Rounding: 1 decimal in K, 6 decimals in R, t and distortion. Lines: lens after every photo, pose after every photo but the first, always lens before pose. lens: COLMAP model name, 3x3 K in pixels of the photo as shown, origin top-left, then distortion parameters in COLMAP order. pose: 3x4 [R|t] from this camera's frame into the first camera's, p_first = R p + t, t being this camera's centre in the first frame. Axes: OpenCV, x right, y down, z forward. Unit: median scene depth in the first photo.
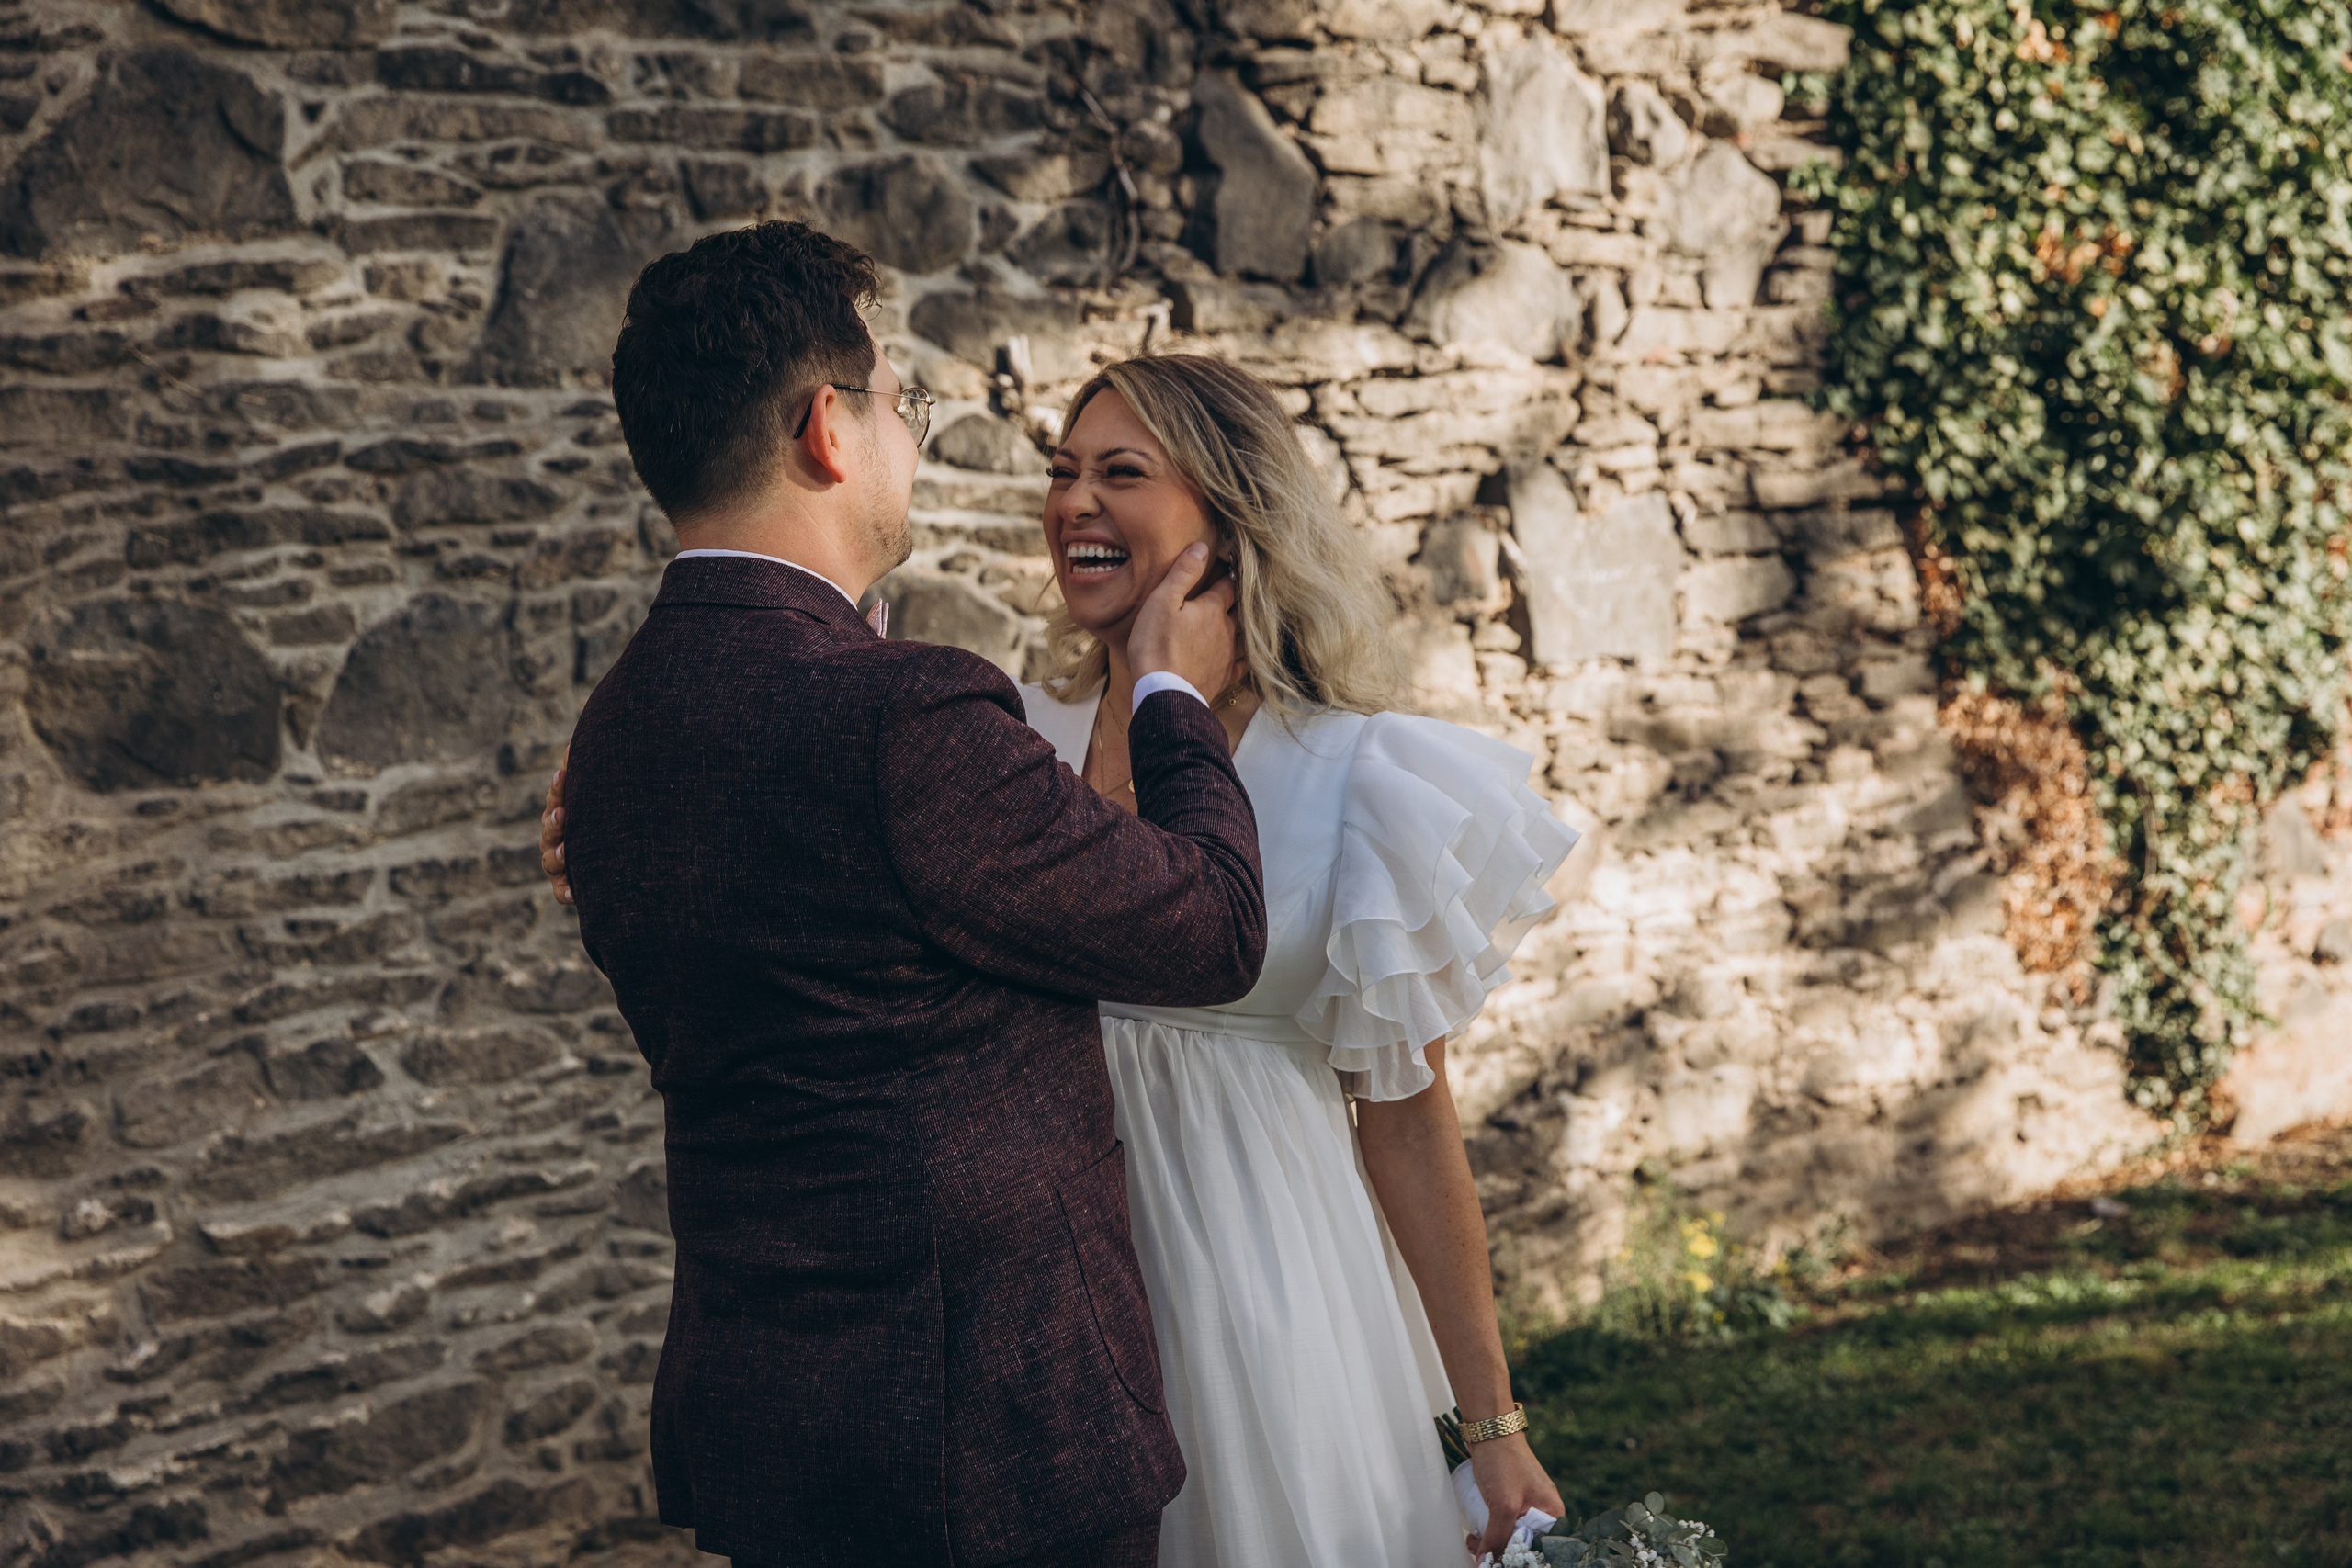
lens RADIAL K [[3246.6, 0, 1178.6], [0, 3246.6, 790.1], [0, 0, 1]] dist [0.019360, 0.006490]
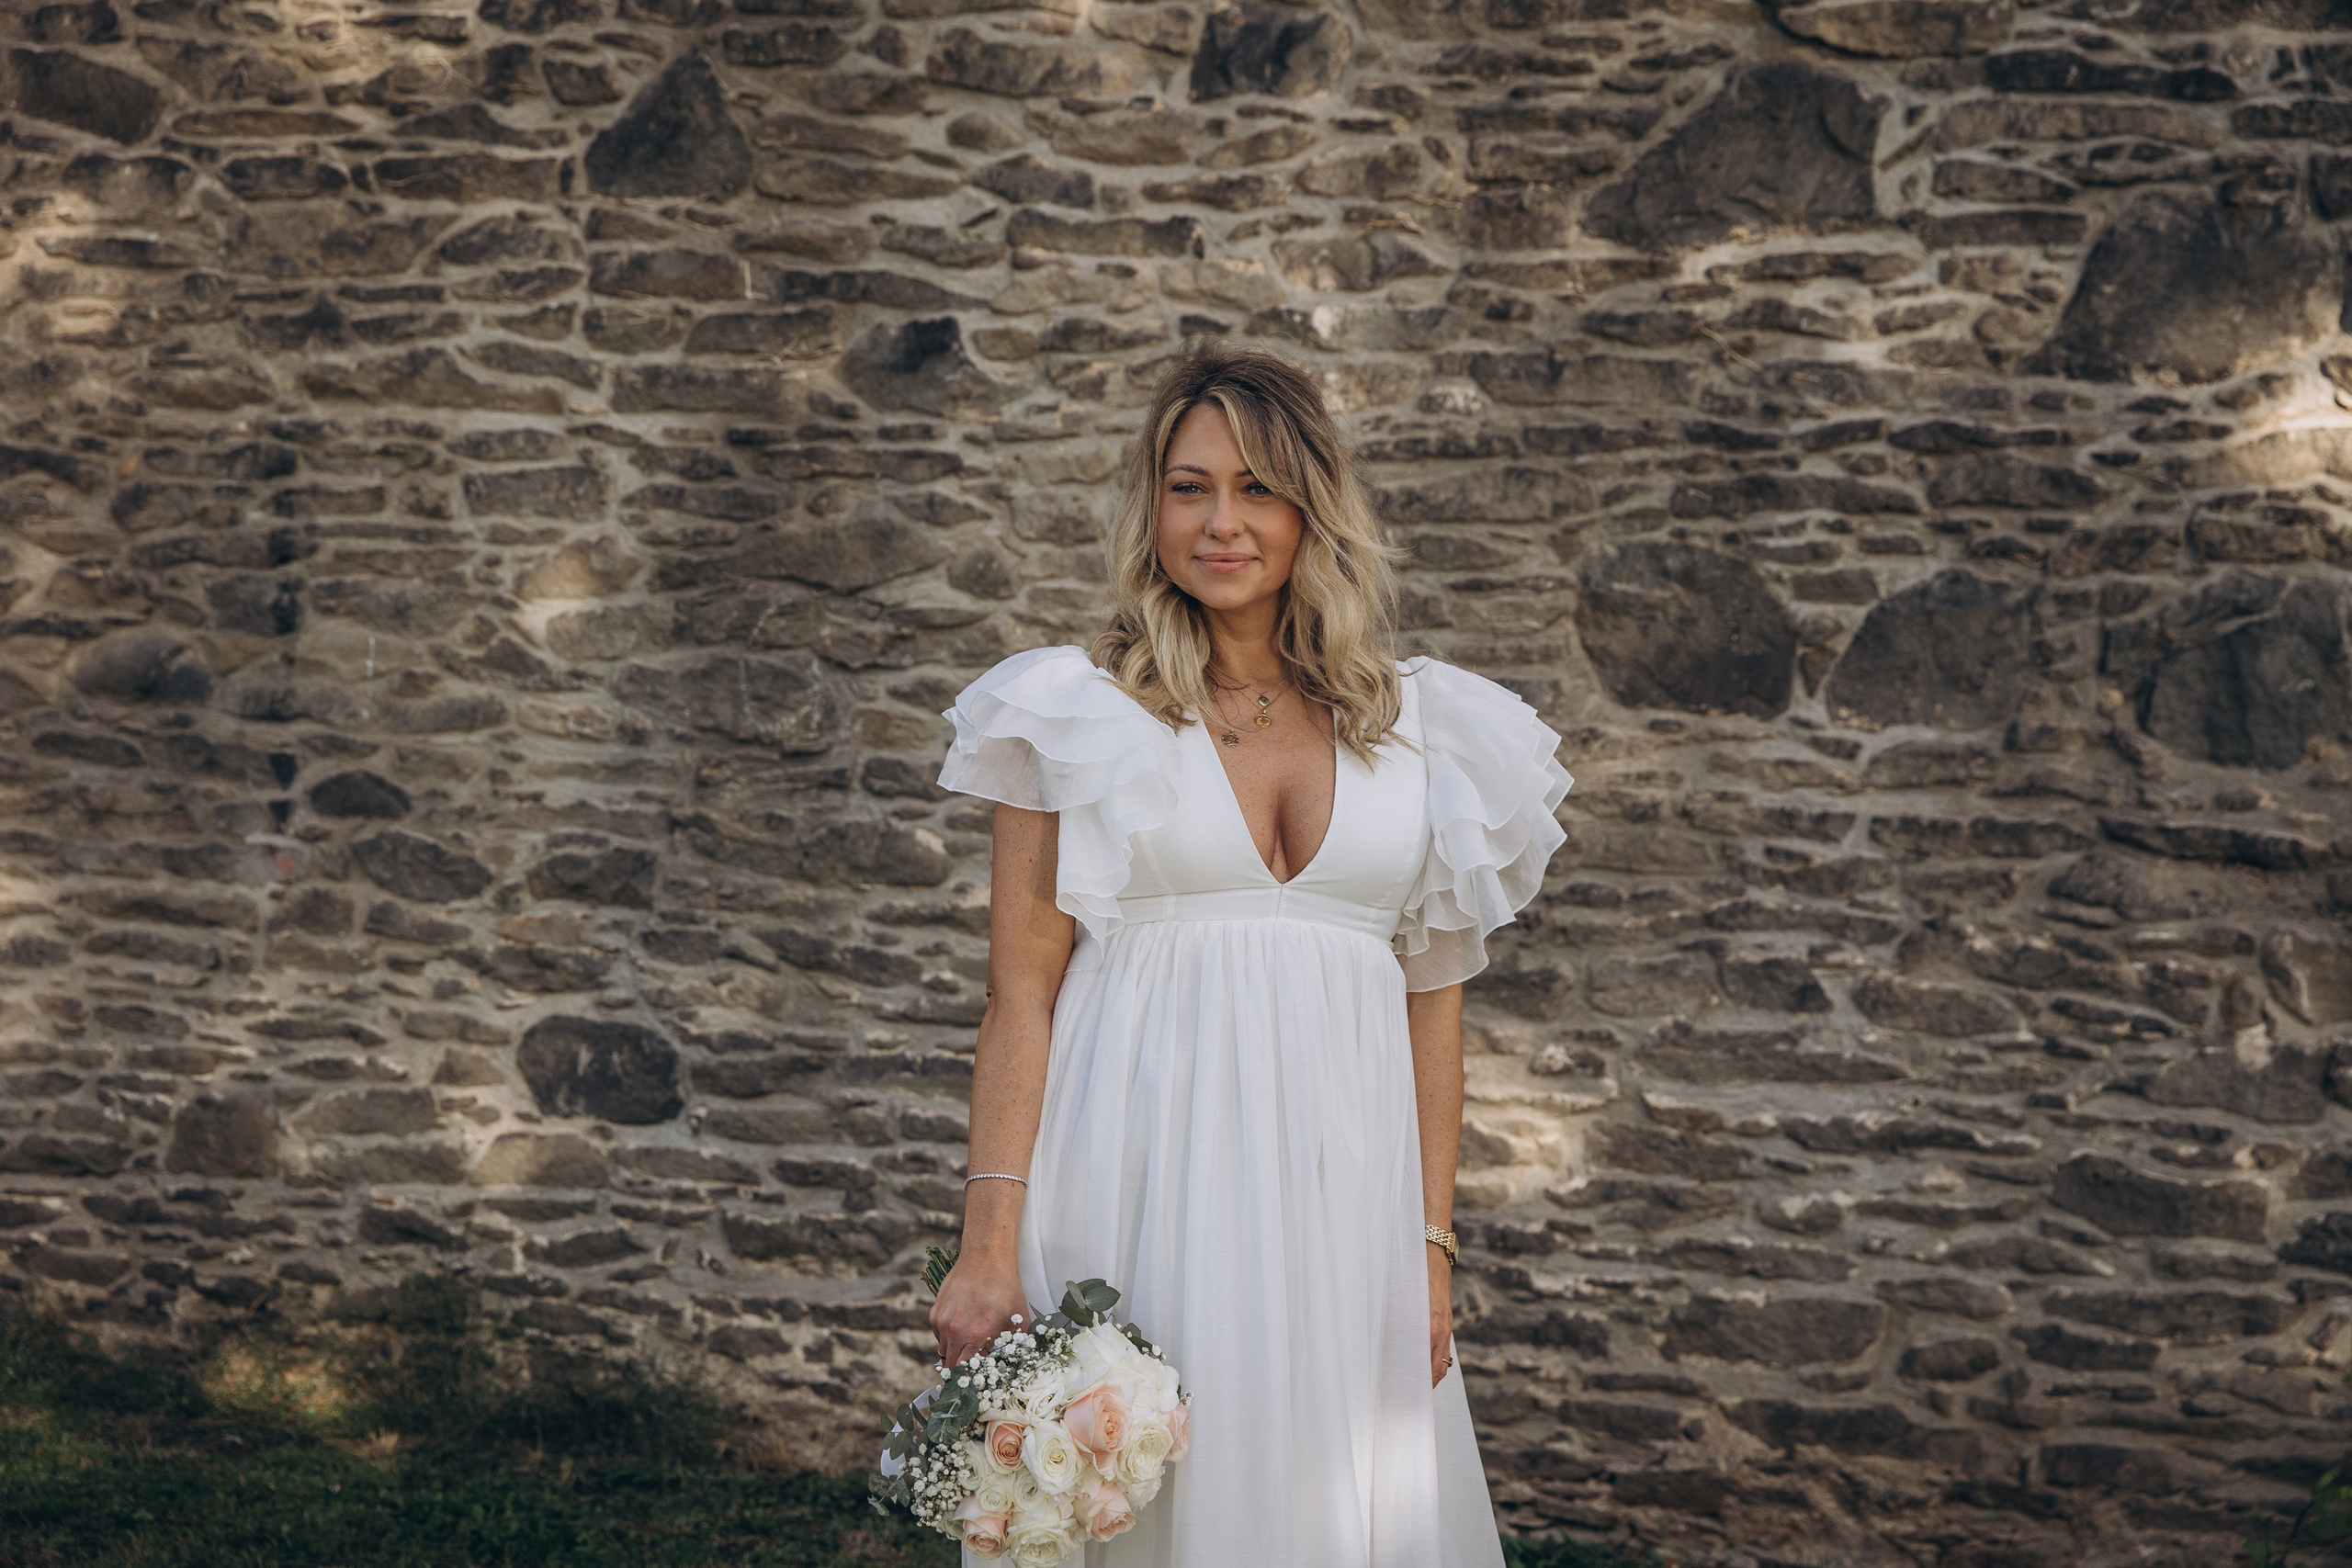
lens RADIAL K [[3246.6, 0, 1178.6], [0, 3246.6, 790.1], [0, 0, 1]] dist [0.019360, 0.006490]
pose [[0.575780, 0.155671, -0.802648, 0.379184], [-0.146095, 0.985496, 0.086333, -0.034351], [0.804446, 0.067554, 0.590172, 0.137563]]
